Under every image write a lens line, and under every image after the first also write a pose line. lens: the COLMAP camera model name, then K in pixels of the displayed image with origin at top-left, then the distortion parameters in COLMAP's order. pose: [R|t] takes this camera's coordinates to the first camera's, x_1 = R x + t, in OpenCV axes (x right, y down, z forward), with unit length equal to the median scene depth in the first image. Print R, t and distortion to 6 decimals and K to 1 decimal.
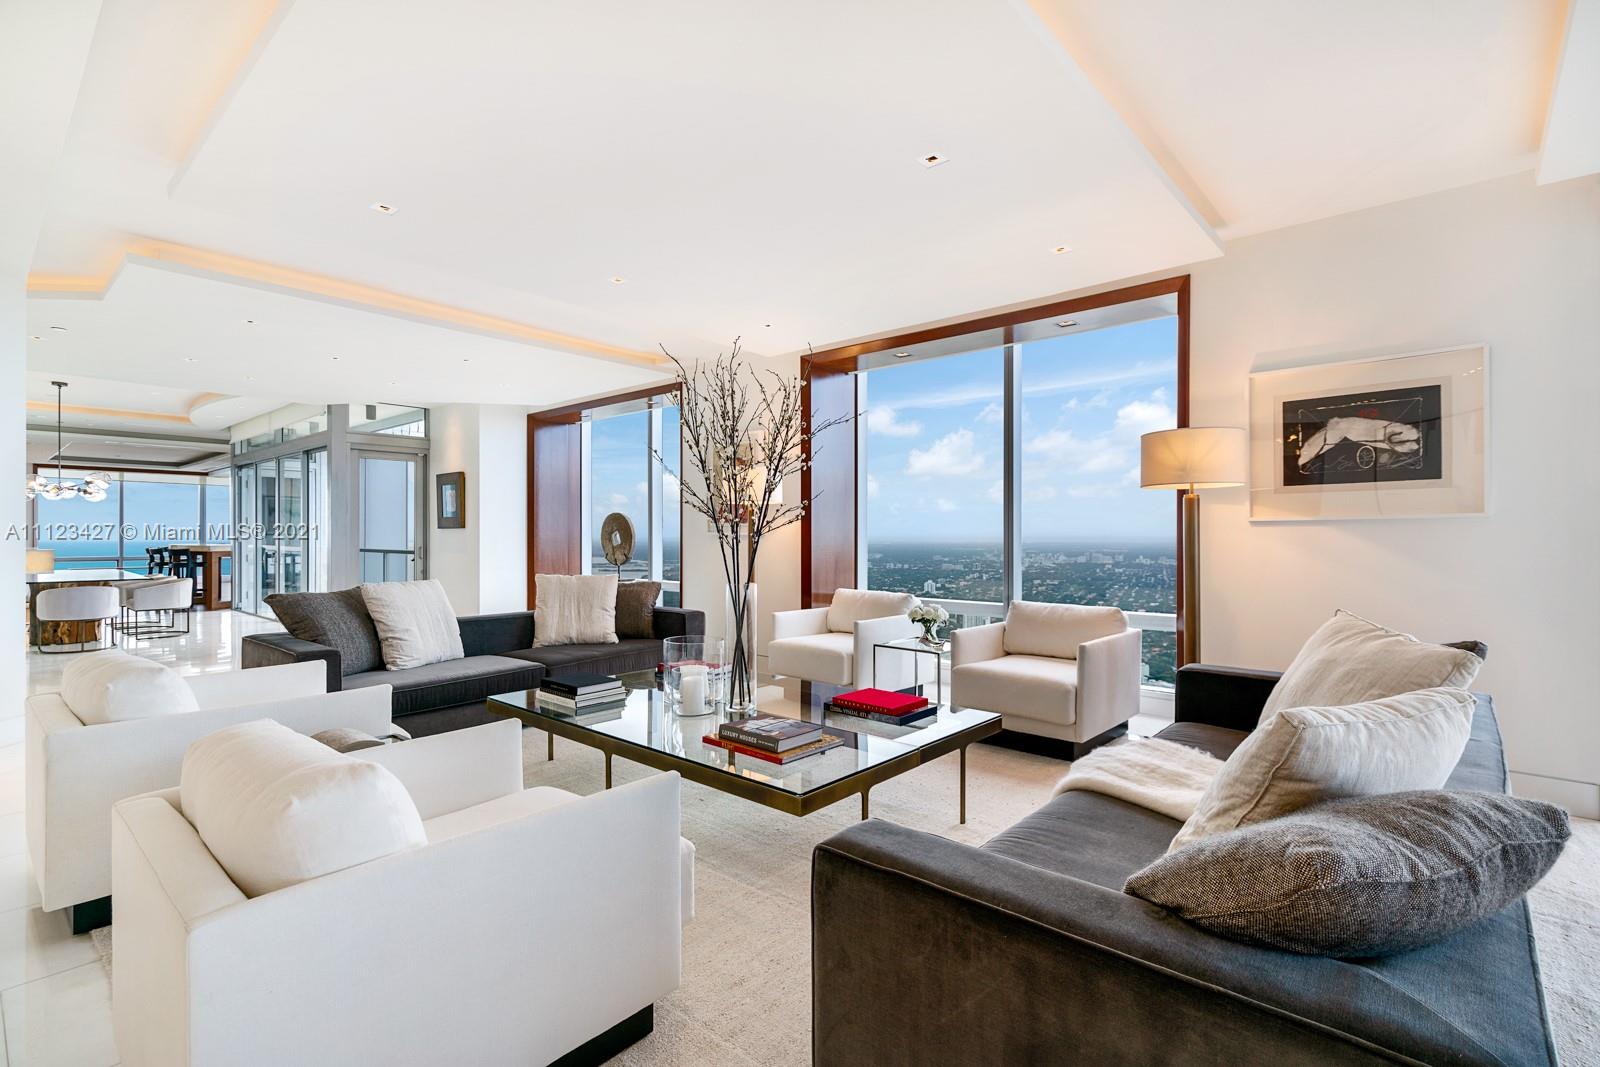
lens RADIAL K [[729.1, 0, 813.5], [0, 729.1, 533.2], [0, 0, 1]] dist [-0.002735, 0.000207]
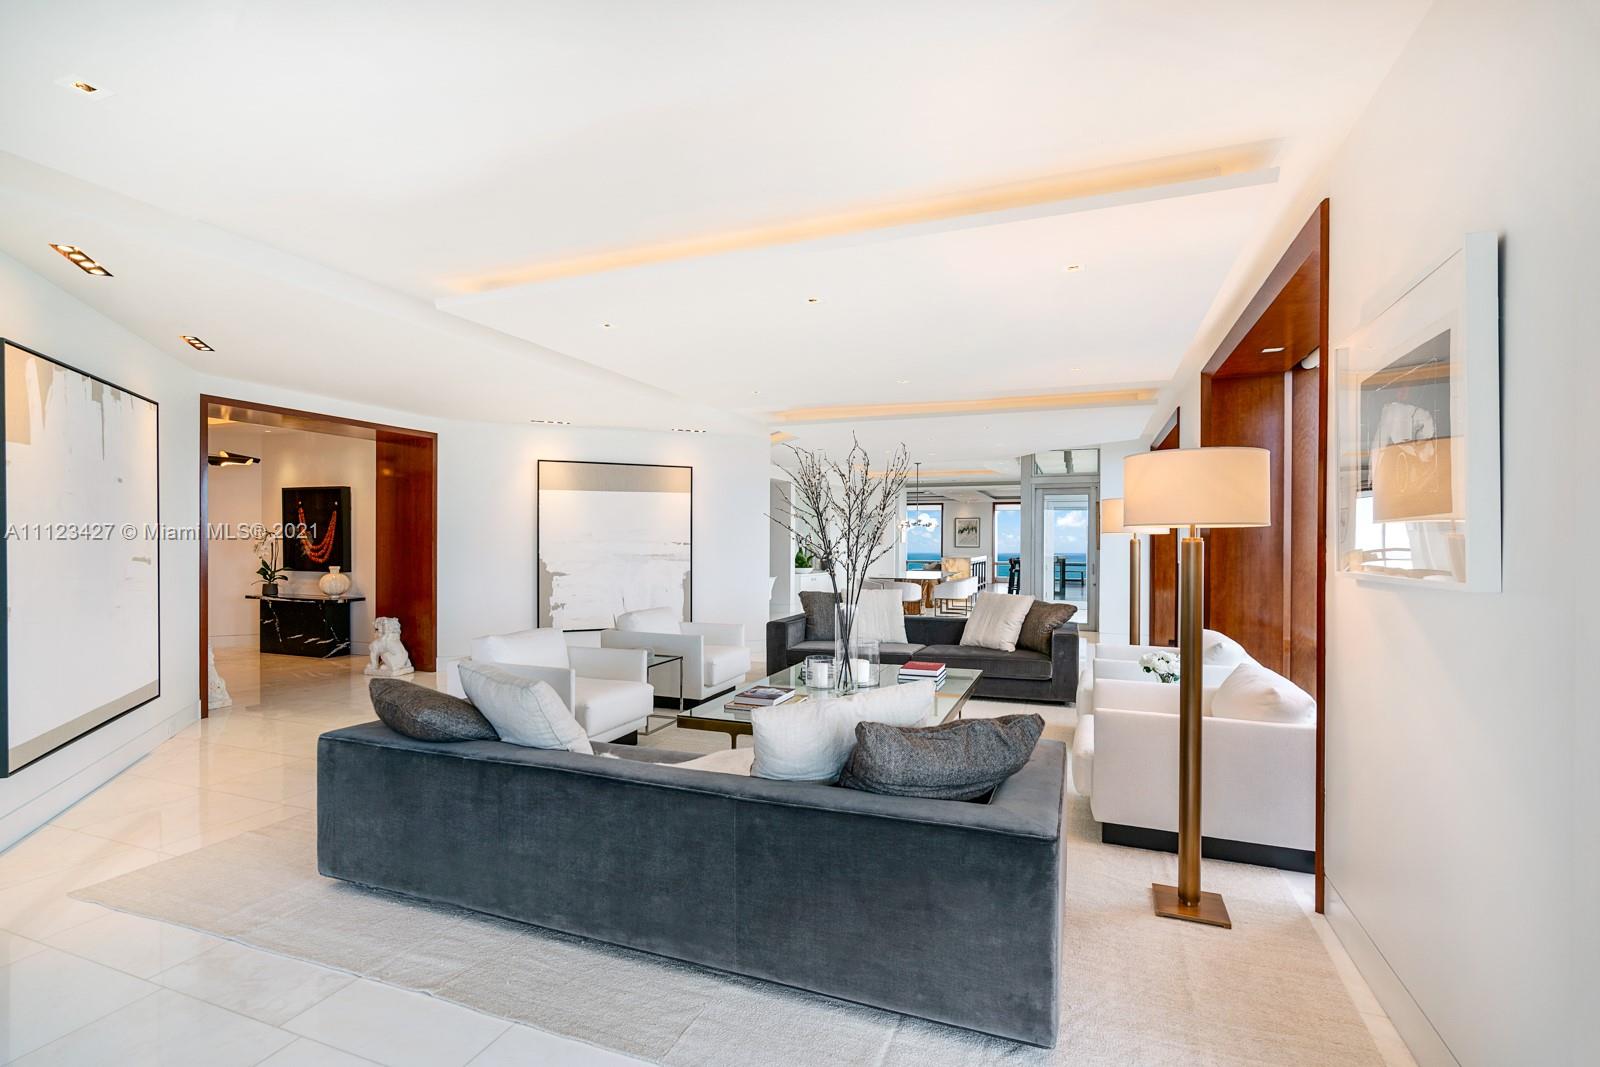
lens RADIAL K [[729.9, 0, 856.2], [0, 729.9, 540.0], [0, 0, 1]] dist [0.001221, 0.000058]
pose [[0.409277, 0.001807, -0.912408, 0.749624], [-0.002974, 0.999995, 0.000646, -0.037369], [0.912405, 0.002449, 0.409281, 0.267992]]
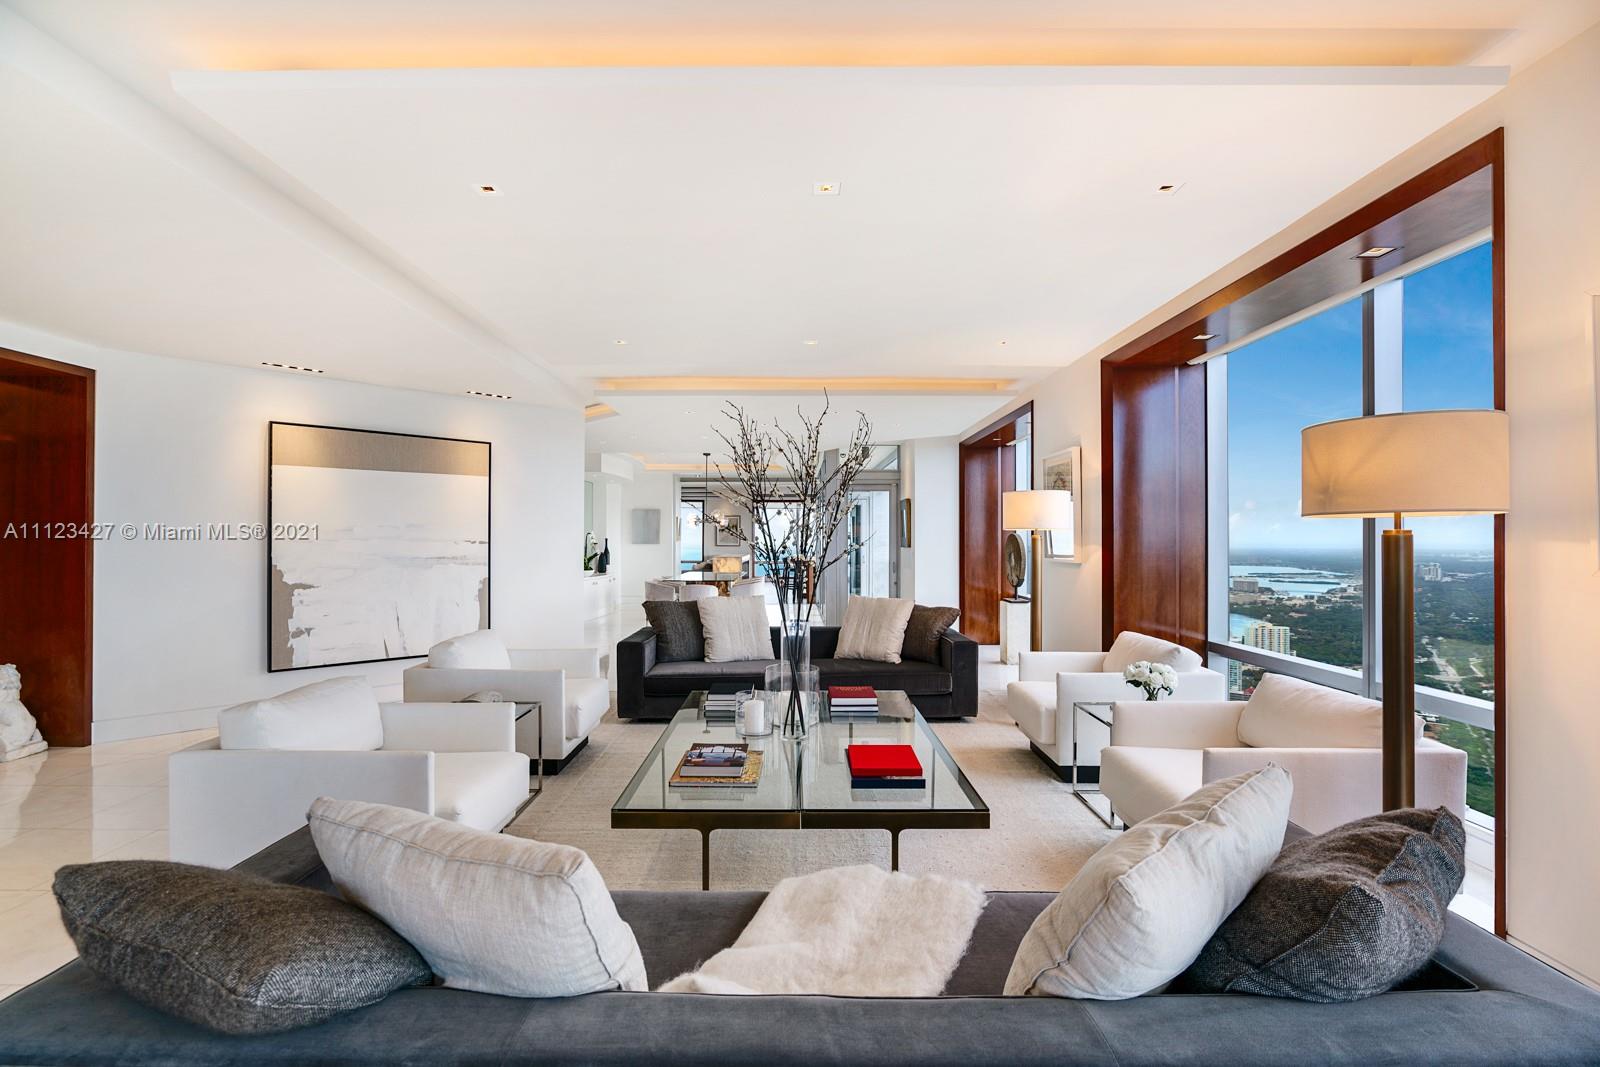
lens RADIAL K [[729.1, 0, 813.5], [0, 729.1, 533.2], [0, 0, 1]] dist [-0.002735, 0.000207]
pose [[0.663160, -0.005251, -0.748459, 0.462263], [-0.000834, 0.999970, -0.007754, -0.033957], [0.748477, 0.005766, 0.663136, 0.195419]]
